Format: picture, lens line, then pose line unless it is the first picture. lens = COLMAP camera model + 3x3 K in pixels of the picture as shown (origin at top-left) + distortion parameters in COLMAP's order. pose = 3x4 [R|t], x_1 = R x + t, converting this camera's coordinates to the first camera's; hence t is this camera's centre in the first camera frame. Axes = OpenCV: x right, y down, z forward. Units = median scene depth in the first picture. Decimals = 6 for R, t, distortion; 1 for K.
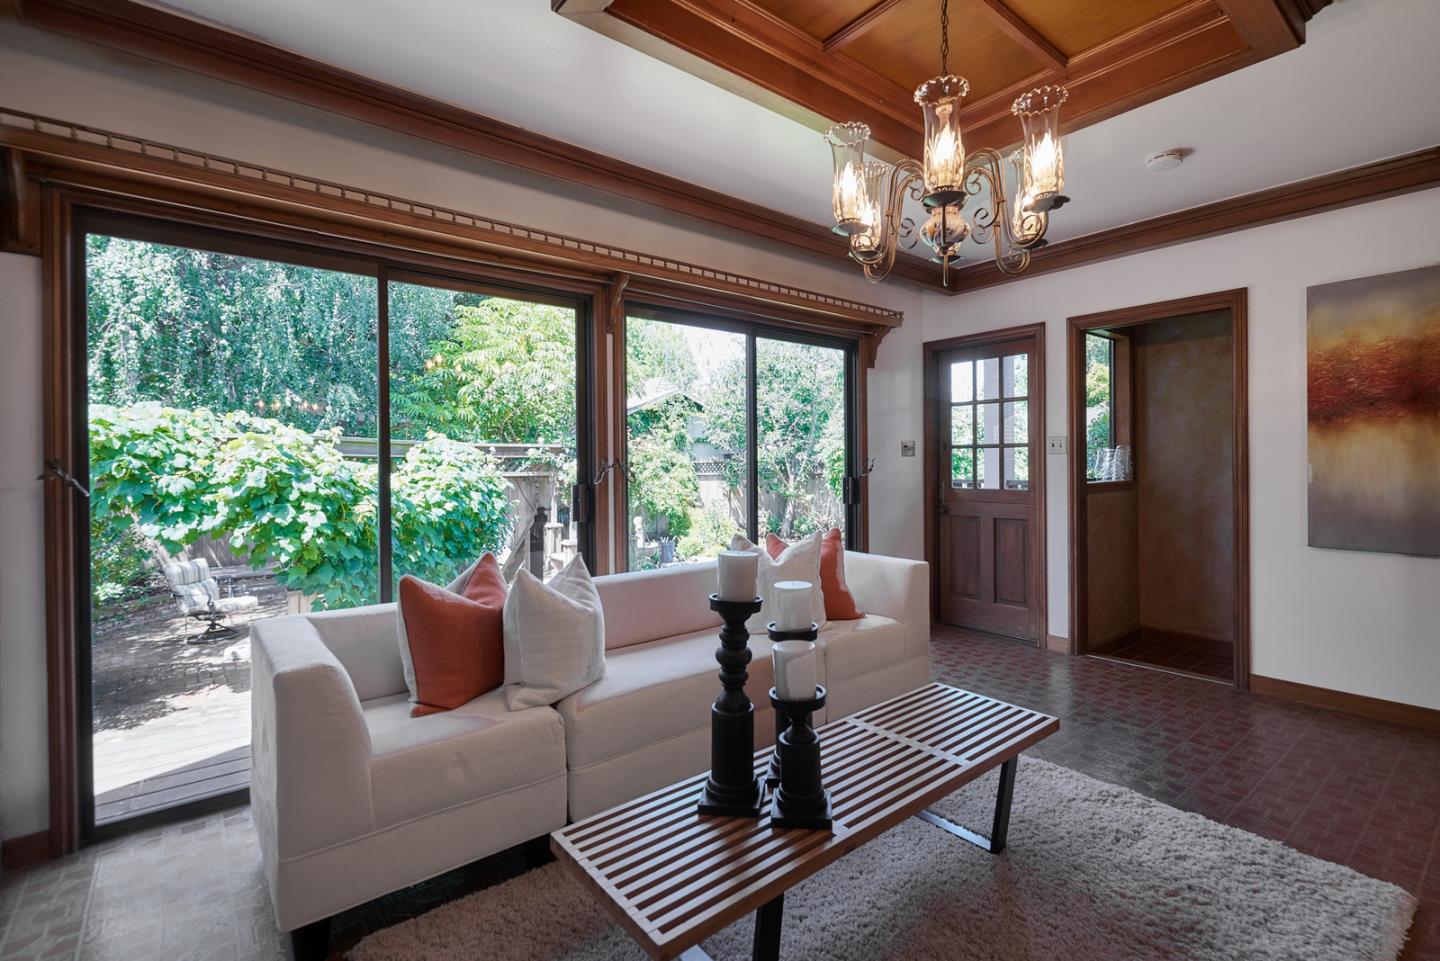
lens RADIAL K [[661.7, 0, 714.5], [0, 661.7, 467.2], [0, 0, 1]] dist [-0.002261, 0.000928]
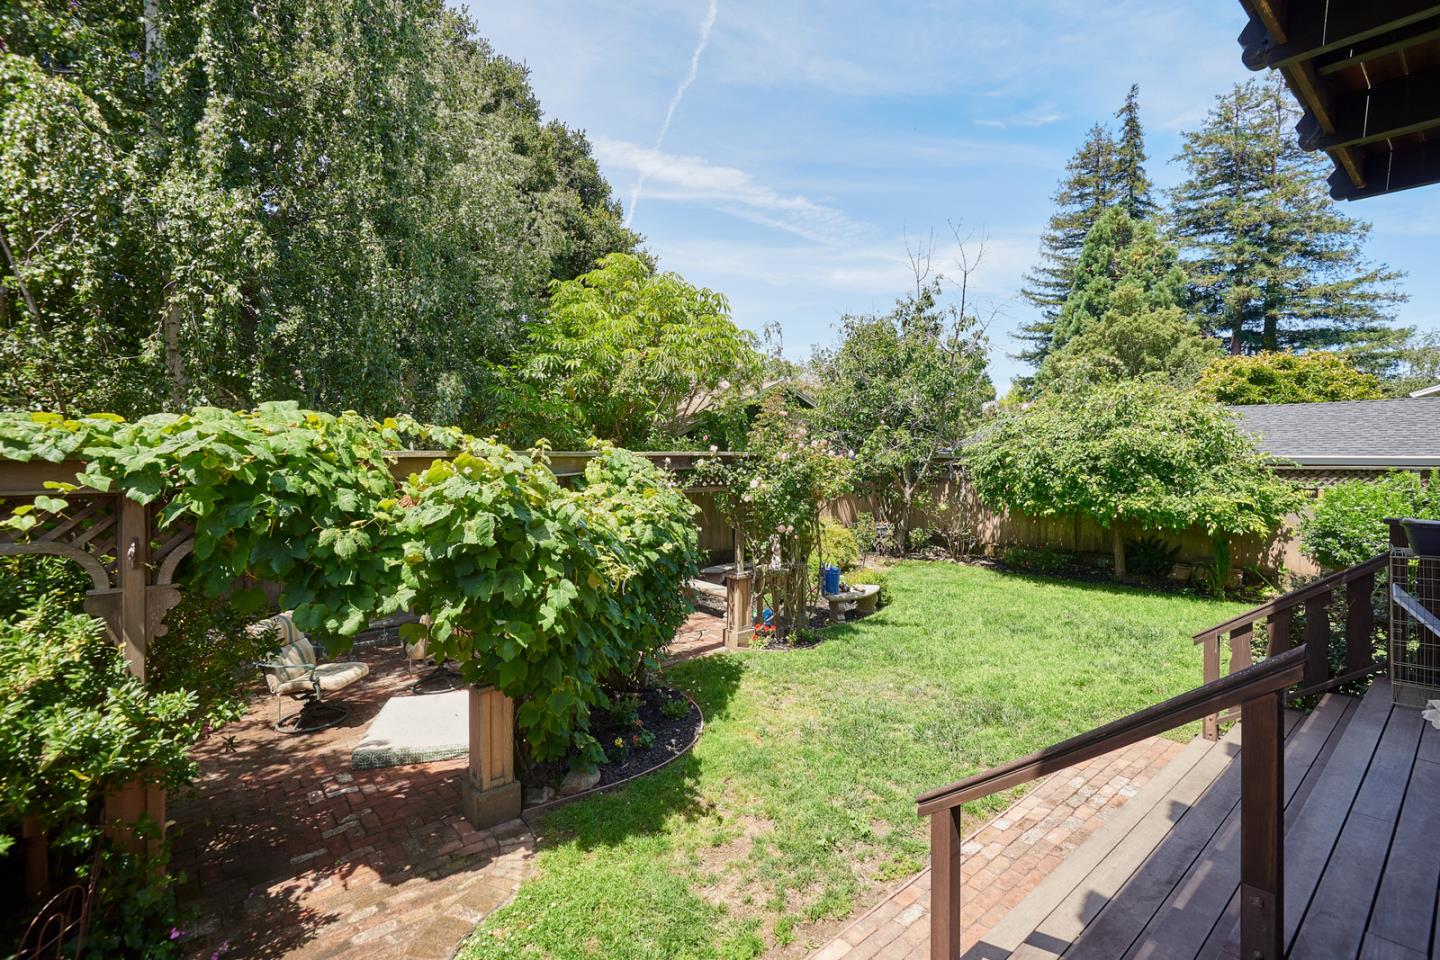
lens RADIAL K [[661.7, 0, 722.4], [0, 661.7, 471.5], [0, 0, 1]] dist [-0.002261, 0.000928]
pose [[0.999665, 0.004496, 0.025480, -0.472680], [-0.004974, 0.999813, 0.018714, -0.047912], [-0.025391, -0.018834, 0.999500, 0.382754]]
